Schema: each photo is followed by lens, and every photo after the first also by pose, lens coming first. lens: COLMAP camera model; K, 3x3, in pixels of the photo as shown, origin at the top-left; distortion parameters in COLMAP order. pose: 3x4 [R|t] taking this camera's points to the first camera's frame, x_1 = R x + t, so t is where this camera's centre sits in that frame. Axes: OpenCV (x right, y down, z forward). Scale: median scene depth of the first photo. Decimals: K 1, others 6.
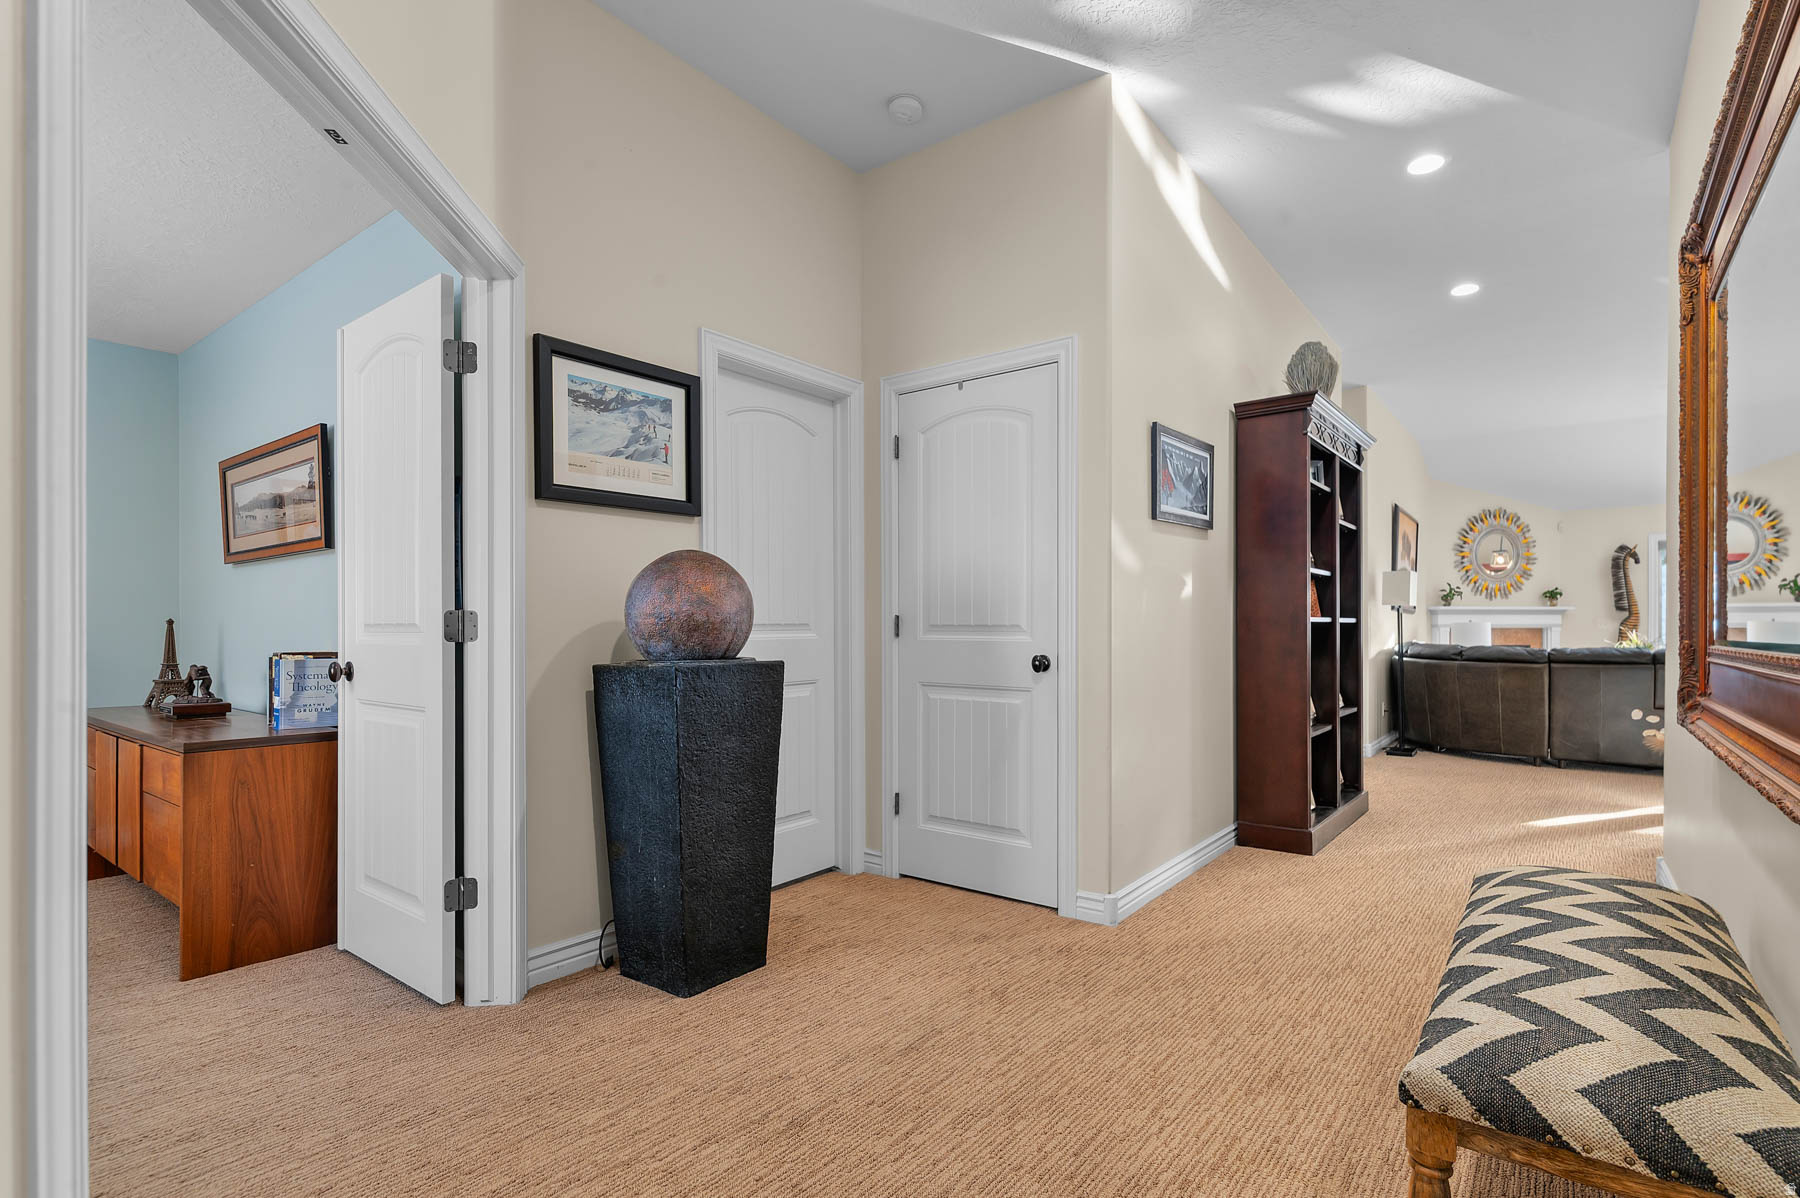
lens RADIAL K [[858.4, 0, 896.1], [0, 858.4, 627.0], [0, 0, 1]] dist [0.001164, 0.000140]
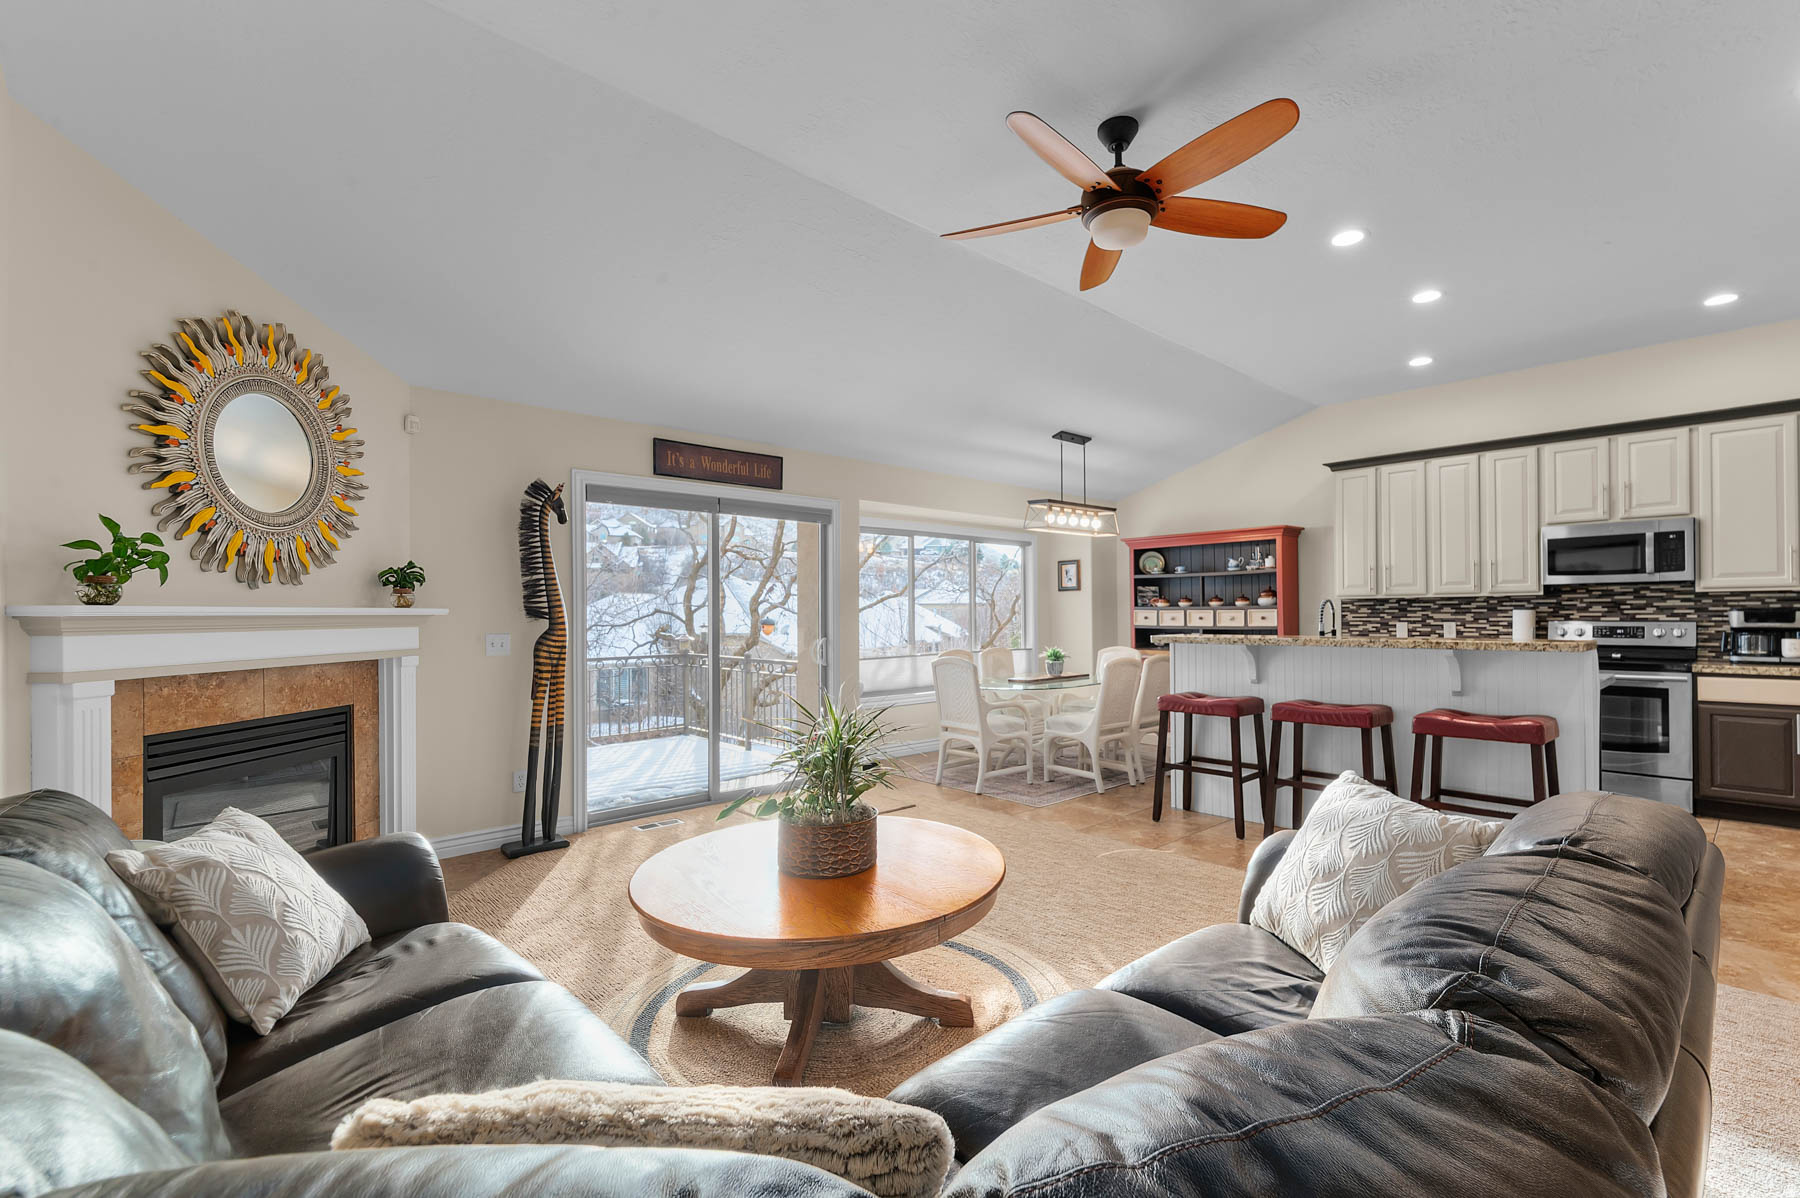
lens RADIAL K [[783.5, 0, 937.9], [0, 783.5, 618.3], [0, 0, 1]] dist [0.000935, 0.000150]
pose [[0.145358, -0.007689, 0.989349, 0.427780], [0.004347, 0.999965, 0.007132, -0.020084], [-0.989370, 0.003264, 0.145387, 0.691965]]
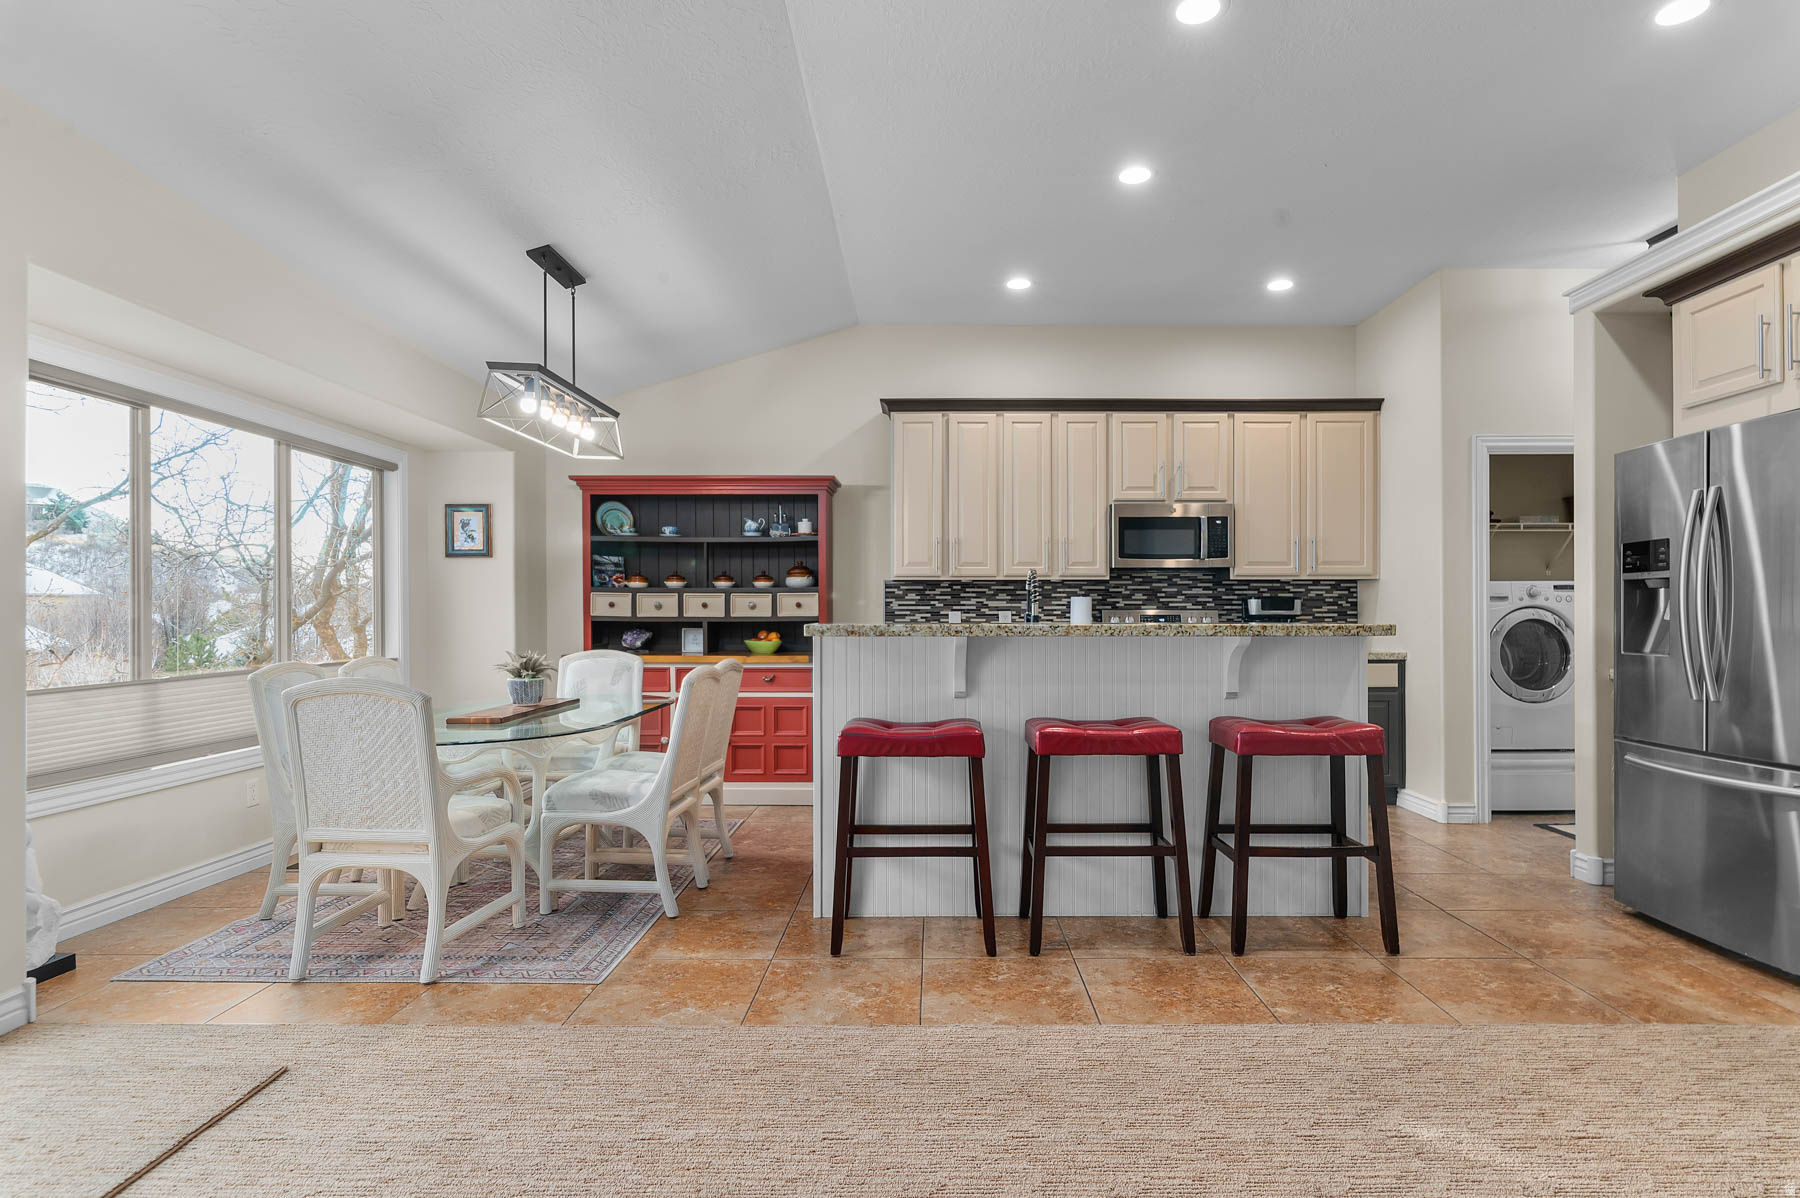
lens RADIAL K [[913.5, 0, 927.7], [0, 913.5, 620.7], [0, 0, 1]] dist [0.000282, -0.001799]
pose [[-0.610915, -0.007941, 0.791657, 0.654794], [-0.003287, 0.999967, 0.007494, -0.008633], [-0.791690, 0.001976, -0.610920, 0.794994]]
